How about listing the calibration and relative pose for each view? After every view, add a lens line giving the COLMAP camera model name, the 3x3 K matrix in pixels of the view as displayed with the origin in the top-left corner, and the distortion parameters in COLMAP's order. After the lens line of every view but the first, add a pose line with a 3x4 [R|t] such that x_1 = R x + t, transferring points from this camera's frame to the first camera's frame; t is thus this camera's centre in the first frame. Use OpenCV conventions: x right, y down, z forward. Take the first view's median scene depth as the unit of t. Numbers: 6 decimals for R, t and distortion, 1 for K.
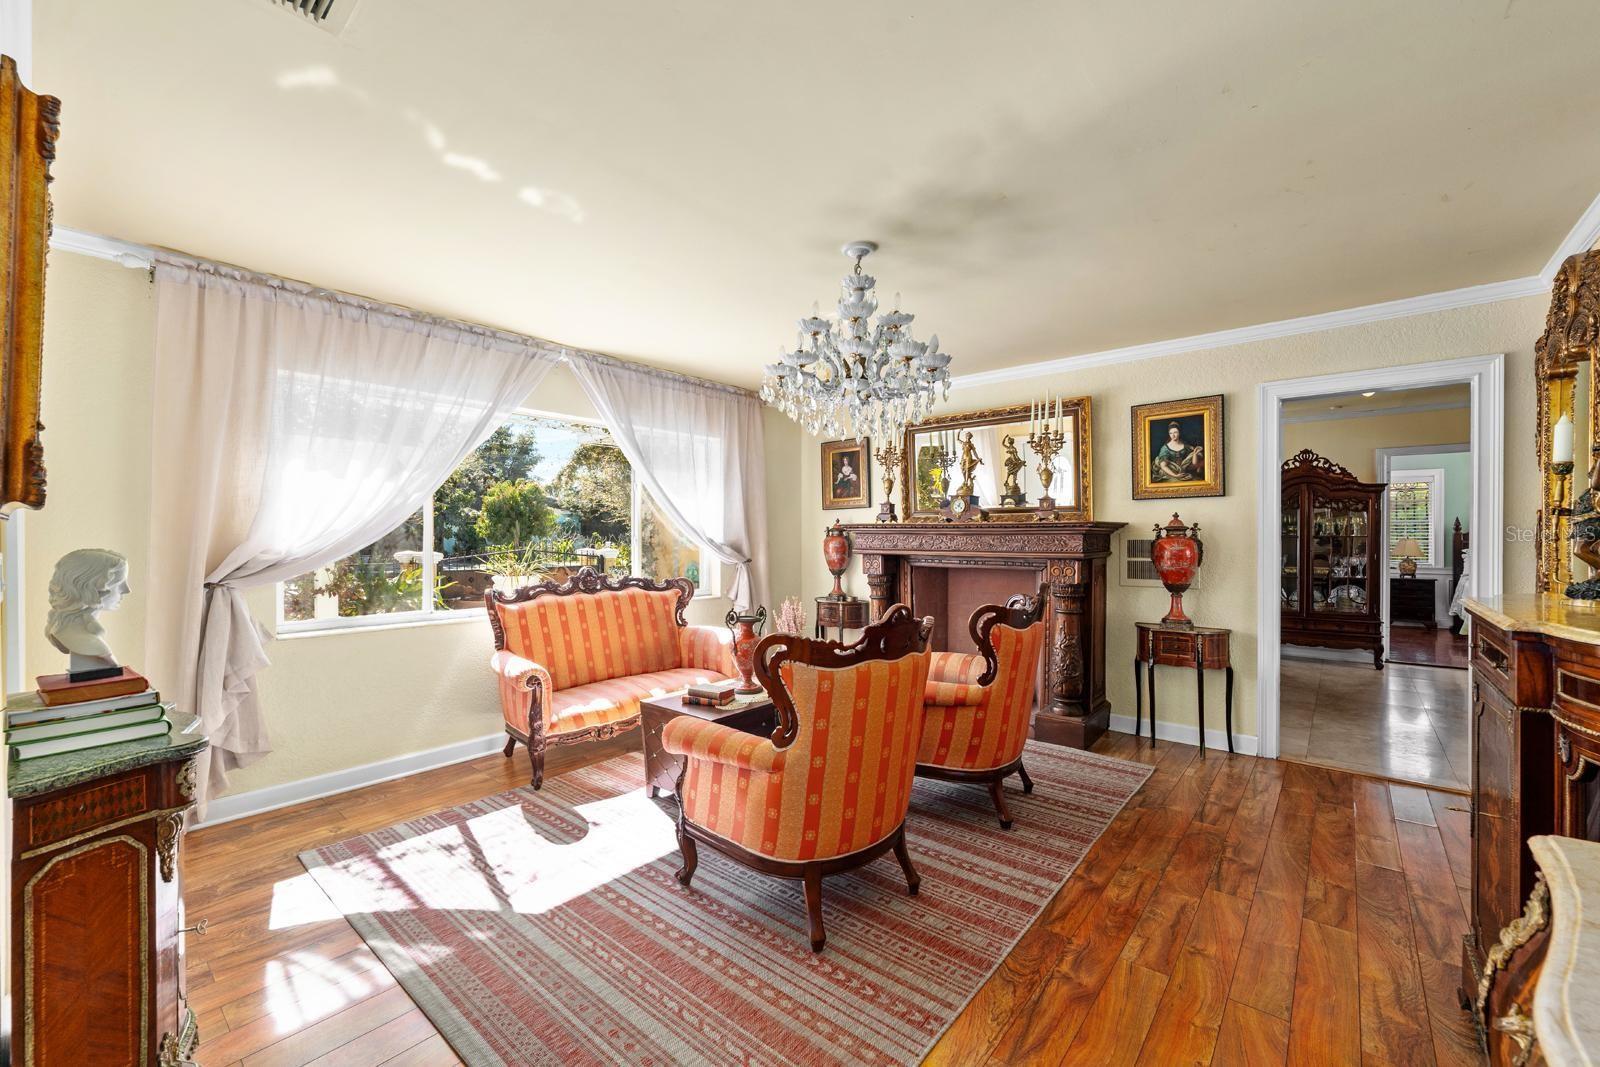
lens RADIAL K [[653.4, 0, 799.0], [0, 653.4, 537.4], [0, 0, 1]] dist [0.000105, -0.000006]
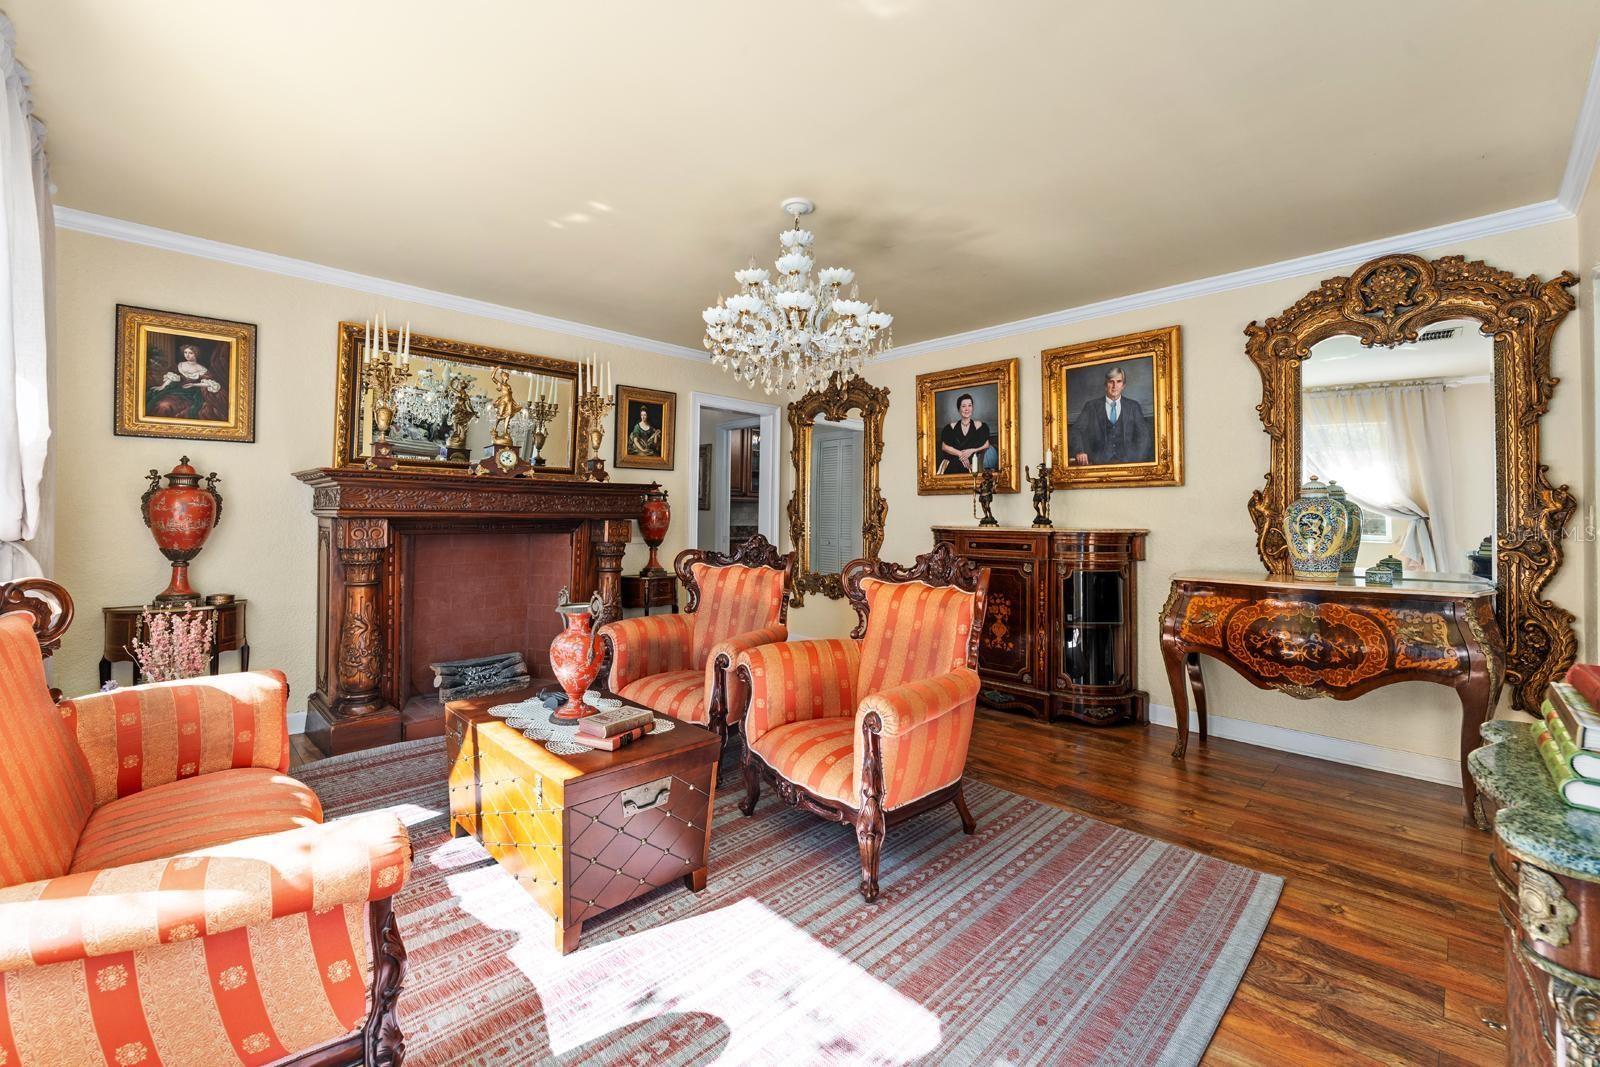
lens RADIAL K [[653.4, 0, 798.5], [0, 653.4, 505.9], [0, 0, 1]] dist [0.000105, -0.000006]
pose [[0.090298, 0.015664, 0.995792, -0.608168], [-0.006959, 0.999862, -0.015097, 0.024921], [-0.995891, -0.005566, 0.090394, 0.607581]]
